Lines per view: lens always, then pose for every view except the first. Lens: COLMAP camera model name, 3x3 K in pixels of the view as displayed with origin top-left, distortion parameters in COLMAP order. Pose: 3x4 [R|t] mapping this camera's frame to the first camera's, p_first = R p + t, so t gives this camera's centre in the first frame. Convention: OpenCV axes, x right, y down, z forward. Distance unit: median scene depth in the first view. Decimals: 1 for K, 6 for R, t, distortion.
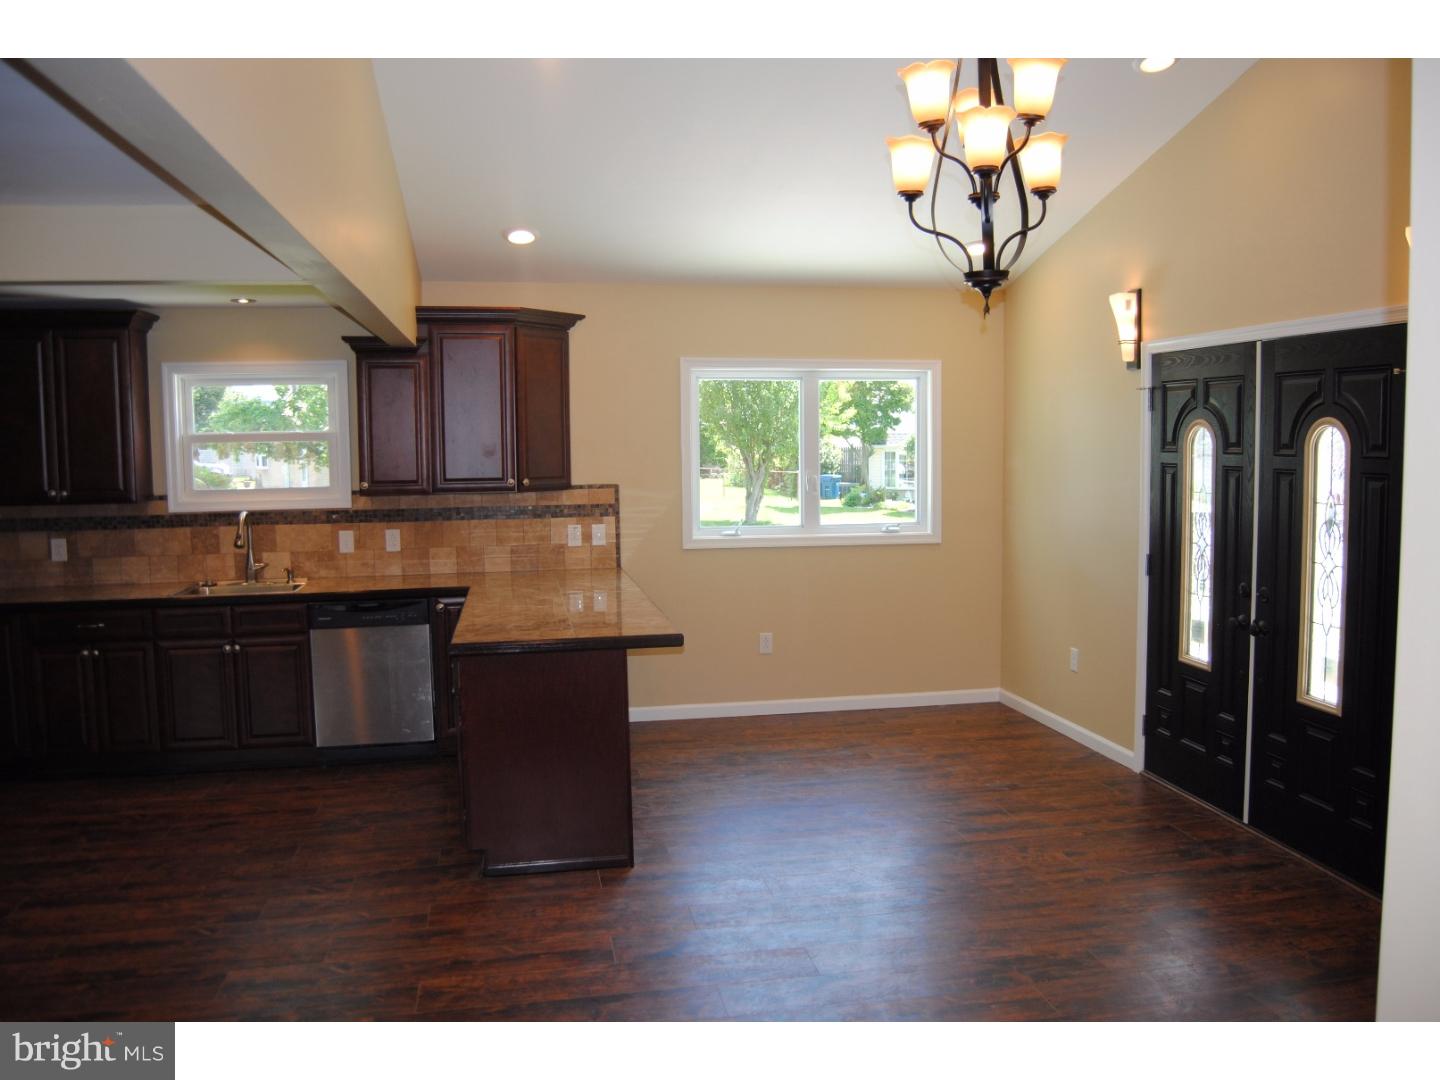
lens RADIAL K [[1128.7, 0, 735.6], [0, 1128.7, 532.8], [0, 0, 1]] dist [-0.085839, 0.034576]
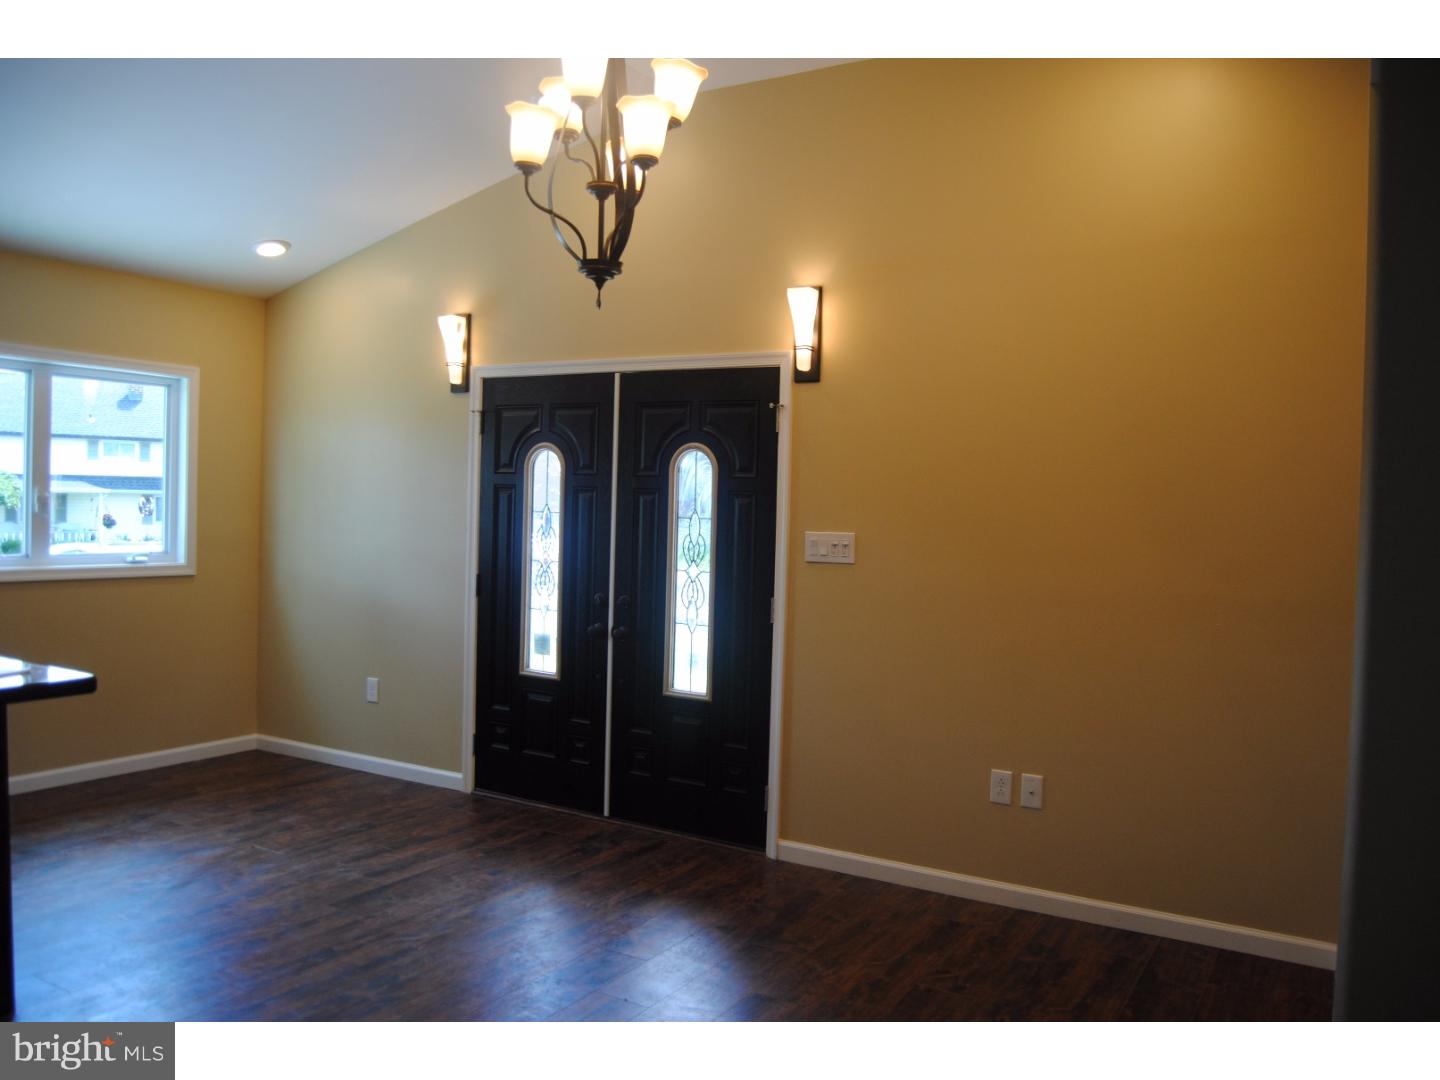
lens RADIAL K [[1128.7, 0, 720.5], [0, 1128.7, 526.8], [0, 0, 1]] dist [-0.085839, 0.034576]
pose [[0.663161, 0.012959, 0.748364, -0.225864], [0.028568, 0.998683, -0.042609, 0.023675], [-0.747931, 0.049635, 0.661918, 0.138254]]
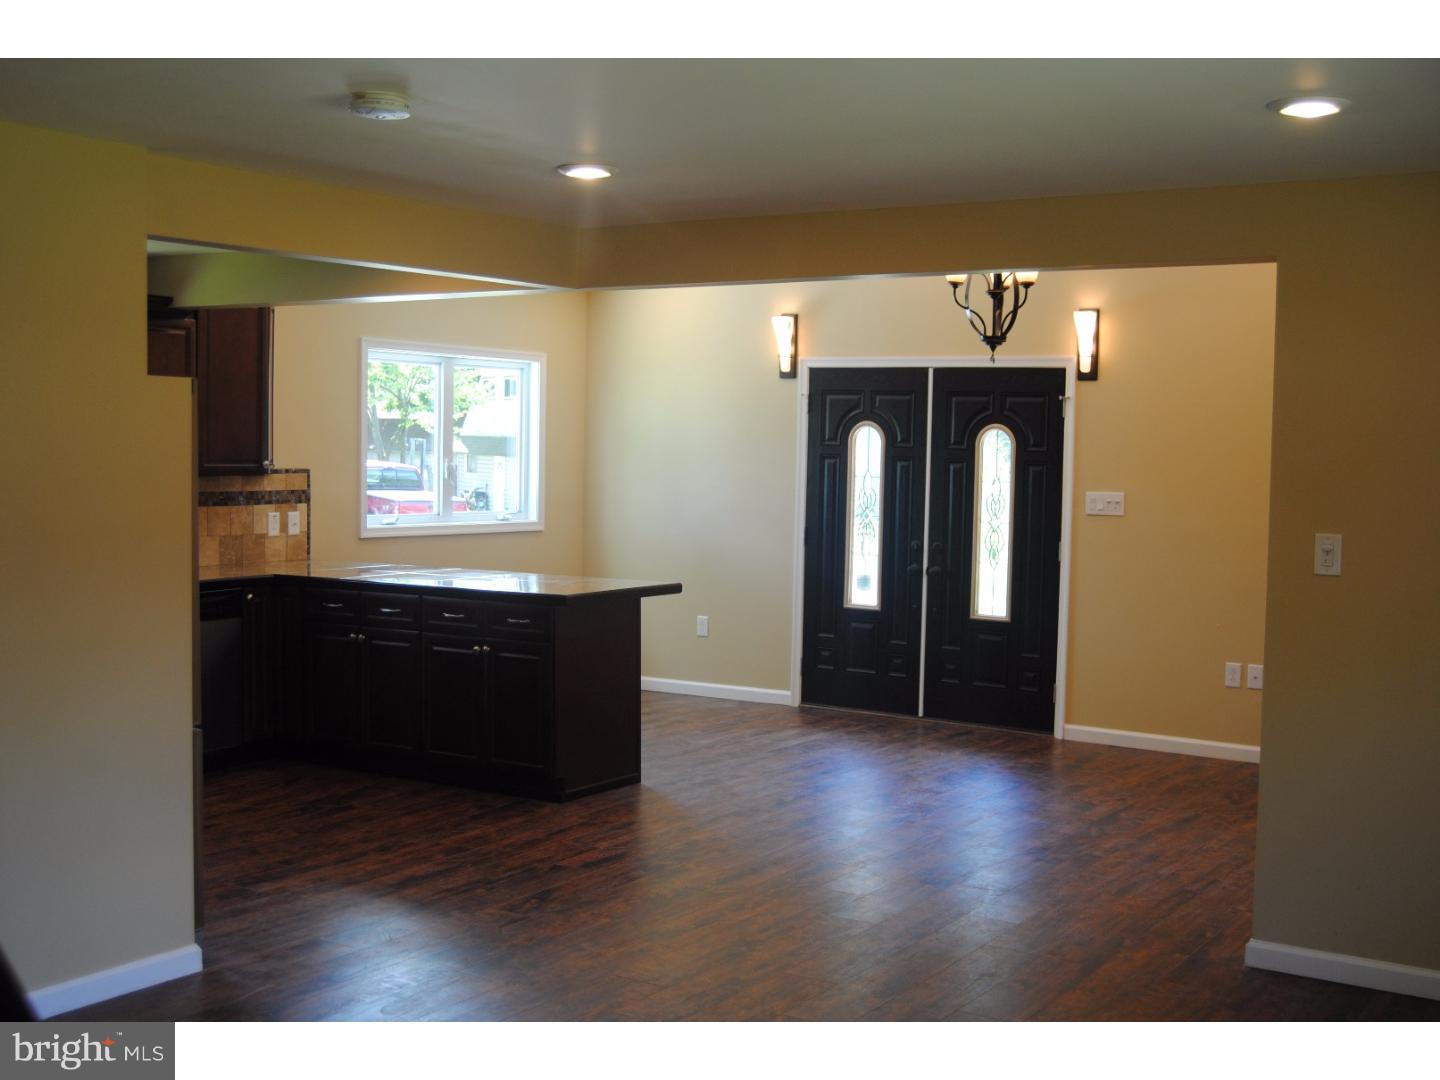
lens RADIAL K [[1743.9, 0, 728.6], [0, 1743.9, 532.6], [0, 0, 1]] dist [-0.040559, 0.000000]
pose [[0.697235, -0.014112, 0.716703, -0.980184], [0.031857, 0.999428, -0.011313, 0.040423], [-0.716134, 0.030720, 0.697286, -0.270074]]
